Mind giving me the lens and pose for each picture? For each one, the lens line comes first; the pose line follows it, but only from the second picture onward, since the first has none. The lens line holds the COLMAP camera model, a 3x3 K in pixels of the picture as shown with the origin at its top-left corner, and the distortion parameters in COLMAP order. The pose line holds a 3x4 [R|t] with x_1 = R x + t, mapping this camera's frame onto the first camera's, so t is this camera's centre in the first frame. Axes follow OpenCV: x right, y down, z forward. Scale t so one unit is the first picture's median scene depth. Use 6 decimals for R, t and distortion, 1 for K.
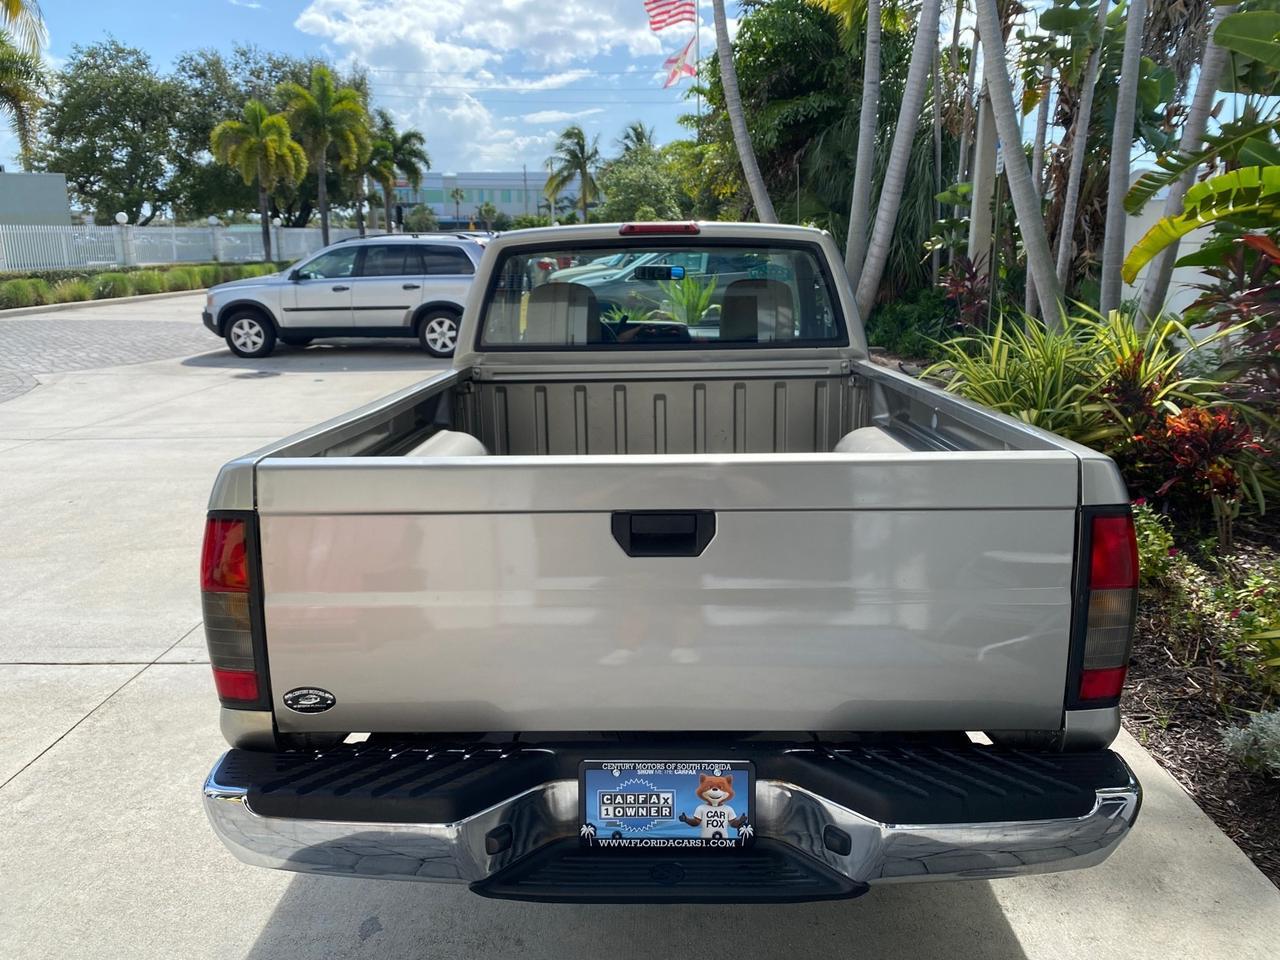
lens RADIAL K [[986.6, 0, 638.1], [0, 986.6, 474.7], [0, 0, 1]] dist [0.013376, -0.014072]
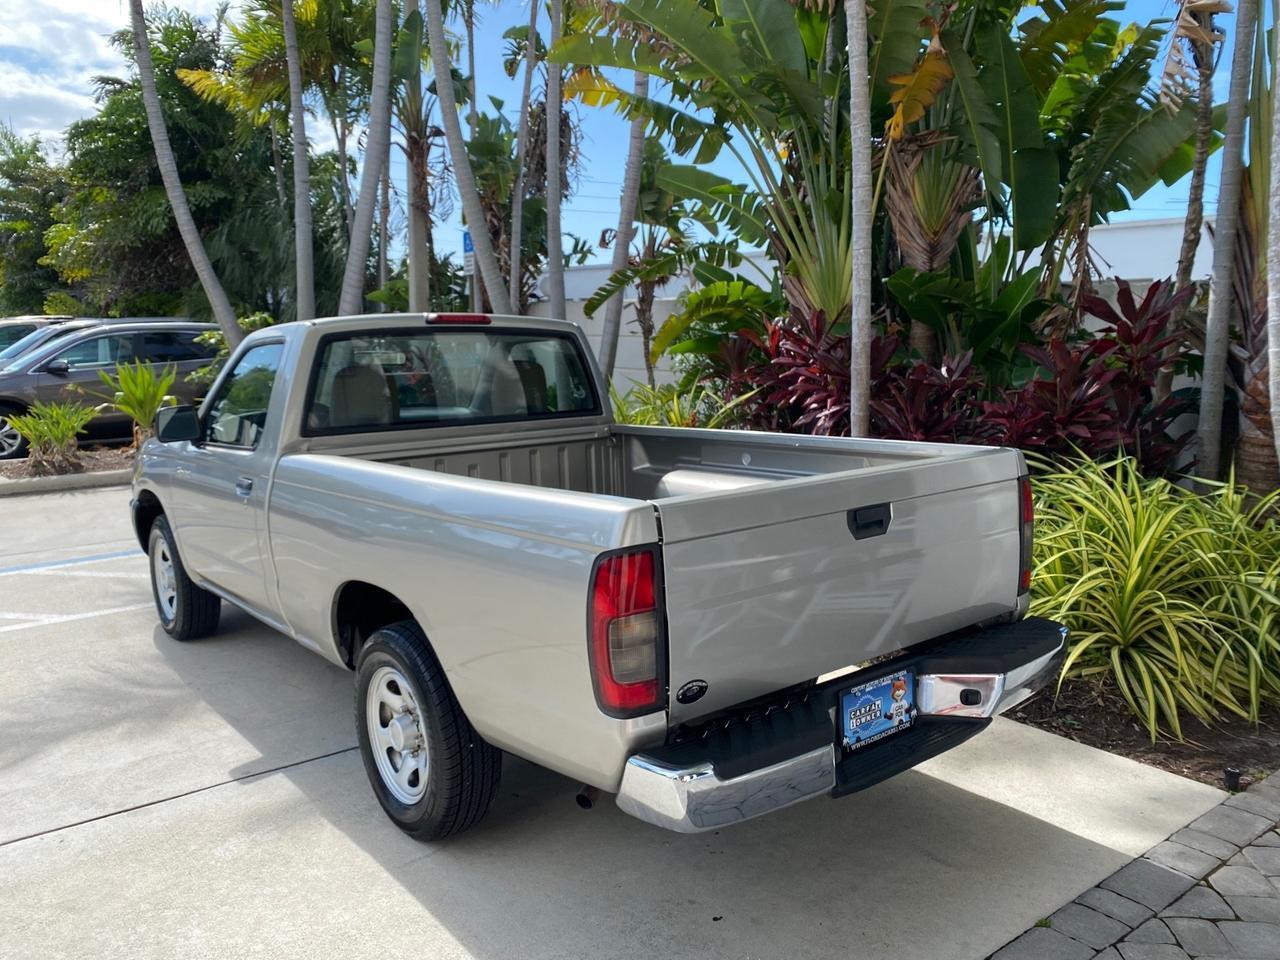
lens RADIAL K [[986.6, 0, 638.9], [0, 986.6, 478.7], [0, 0, 1]] dist [0.013376, -0.014072]
pose [[0.782080, -0.086636, 0.617127, -0.127632], [0.139356, 0.989525, -0.037689, 0.000134], [-0.607397, 0.115476, 0.785960, 0.005208]]
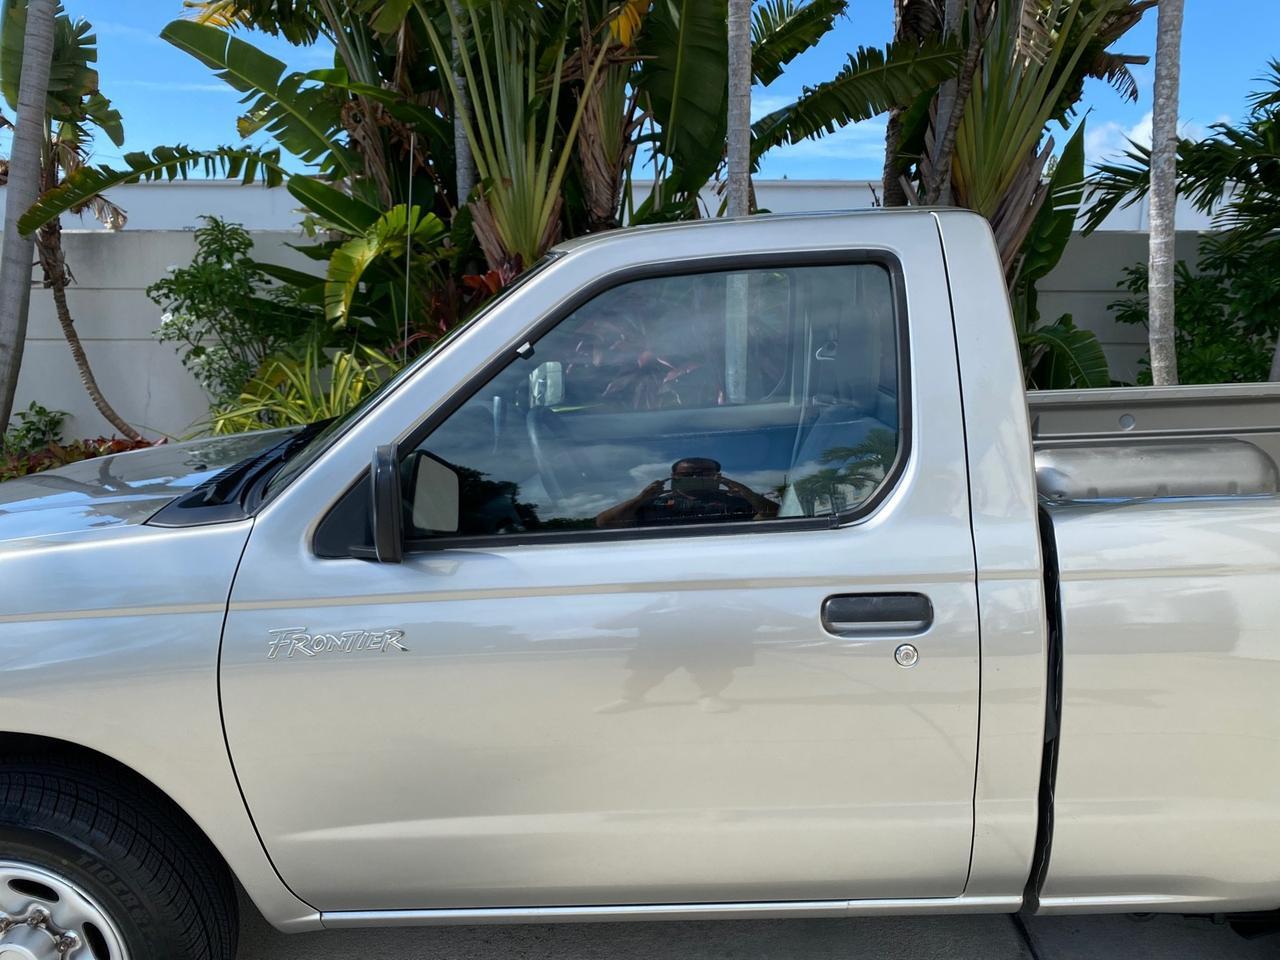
lens RADIAL K [[986.6, 0, 632.1], [0, 986.6, 474.1], [0, 0, 1]] dist [0.013376, -0.014072]
pose [[0.010838, -0.176902, 0.984169, -0.148323], [0.234536, 0.957221, 0.169475, -0.059158], [-0.972047, 0.228986, 0.051864, 0.282328]]
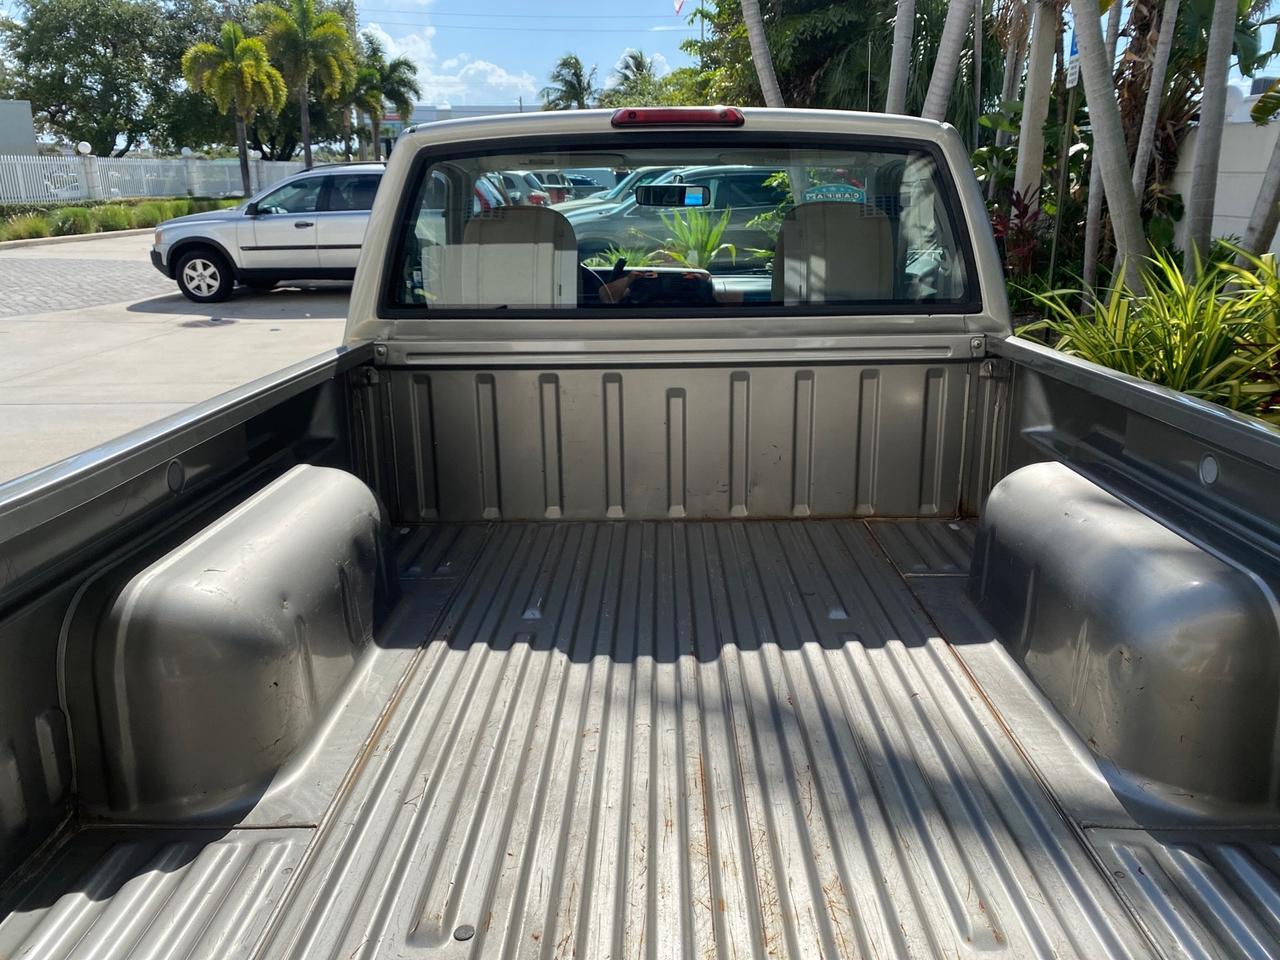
lens RADIAL K [[986.6, 0, 641.5], [0, 986.6, 475.1], [0, 0, 1]] dist [0.013376, -0.014072]
pose [[0.999985, 0.002644, 0.004806, -0.000693], [-0.002923, 0.998253, 0.059014, -0.015459], [-0.004642, -0.059027, 0.998246, 0.090928]]
